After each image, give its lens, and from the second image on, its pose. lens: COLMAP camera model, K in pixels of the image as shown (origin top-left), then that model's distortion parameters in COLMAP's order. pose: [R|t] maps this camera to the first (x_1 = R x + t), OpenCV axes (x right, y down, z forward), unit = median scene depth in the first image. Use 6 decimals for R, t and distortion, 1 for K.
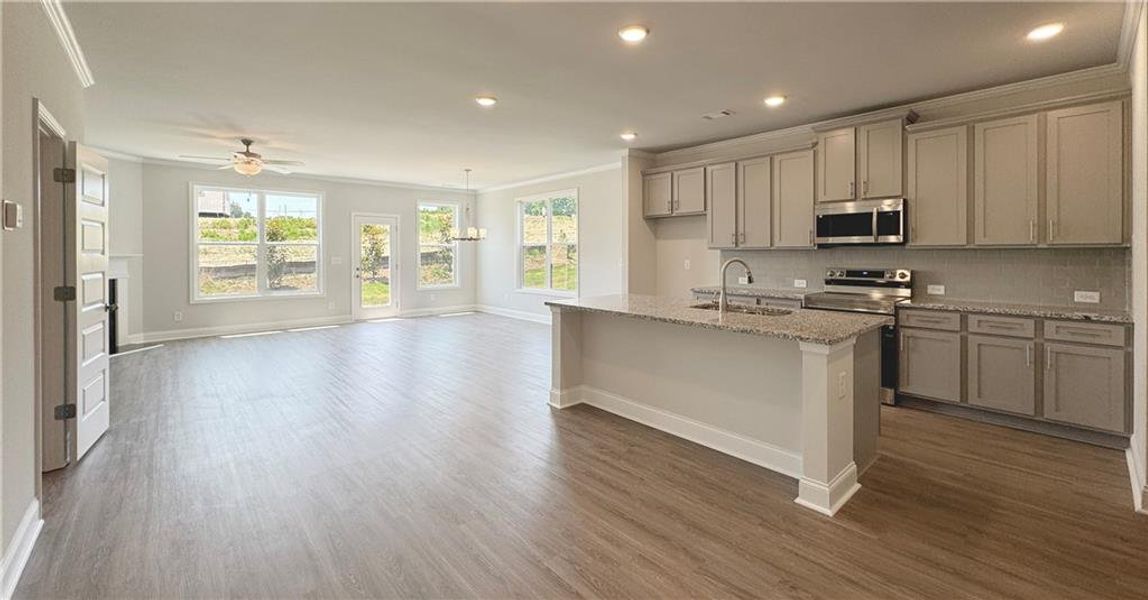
lens RADIAL K [[458.9, 0, 574.4], [0, 458.9, 252.1], [0, 0, 1]] dist [0.000018, -0.000091]
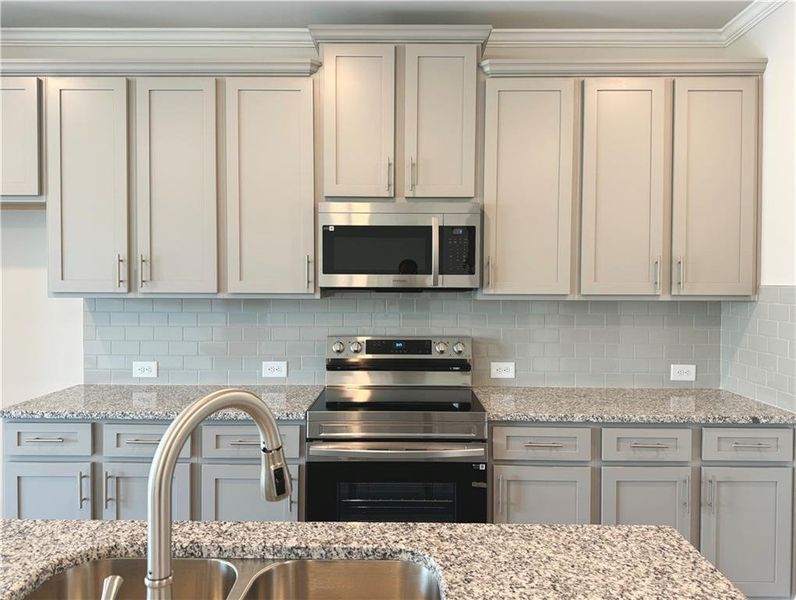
lens RADIAL K [[583.7, 0, 402.4], [0, 583.7, 294.1], [0, 0, 1]] dist [0.065544, -0.077353]
pose [[0.677115, -0.012256, 0.735775, 0.162759], [-0.006328, 0.999727, 0.022476, -0.026744], [-0.735850, -0.019875, 0.676853, 0.576867]]
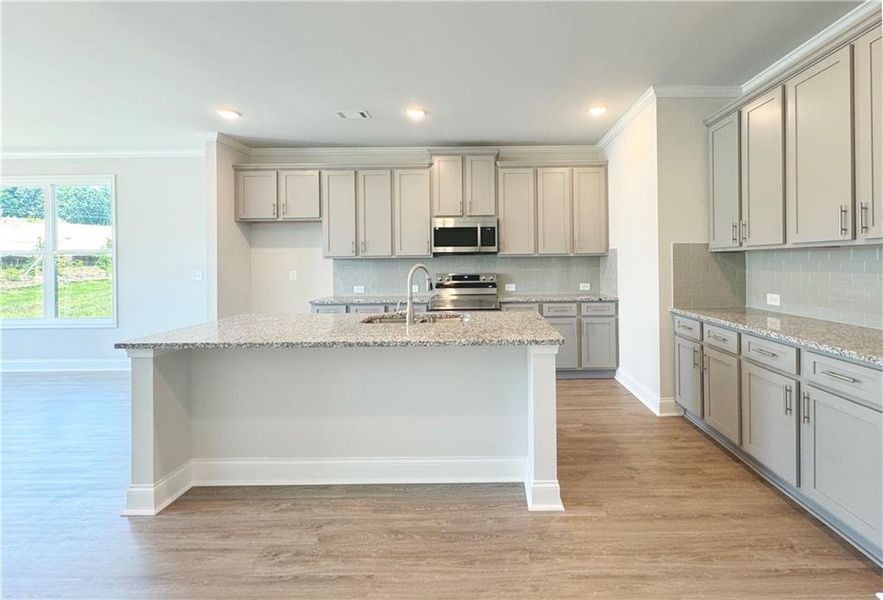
lens RADIAL K [[388.9, 0, 484.7], [0, 388.9, 259.4], [0, 0, 1]] dist [0.000390, -0.000244]
pose [[0.664888, 0.000022, 0.746943, -0.110826], [0.009759, 0.999914, -0.008717, 0.008617], [-0.746879, 0.013086, 0.664831, 0.283037]]
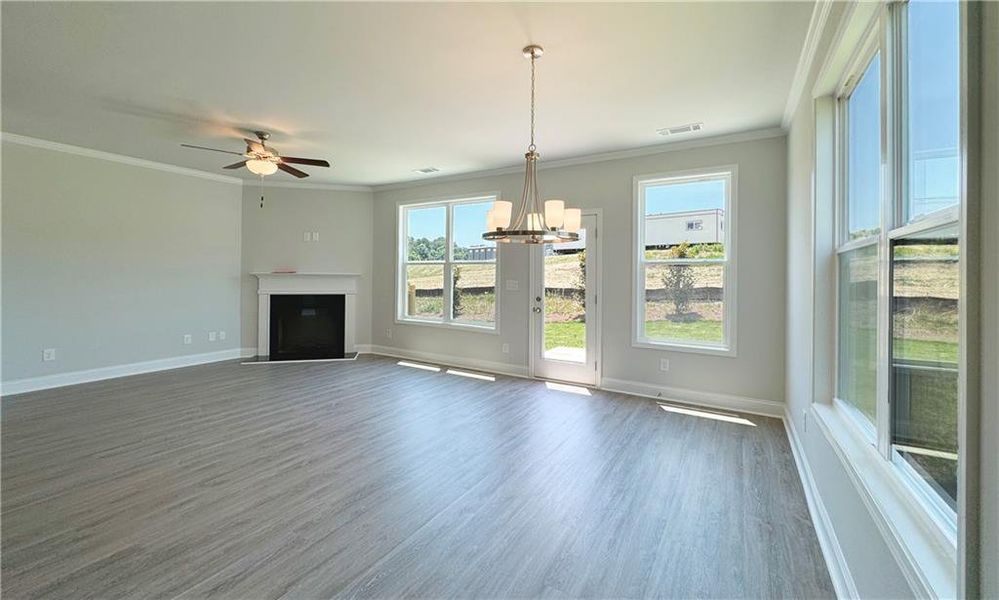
lens RADIAL K [[399.7, 0, 494.7], [0, 399.7, 270.2], [0, 0, 1]] dist [0.000965, 0.000176]
pose [[0.292044, -0.006964, -0.956380, 0.113704], [-0.012874, 0.999854, -0.011212, 0.006112], [0.956318, 0.015587, 0.291912, 1.547508]]
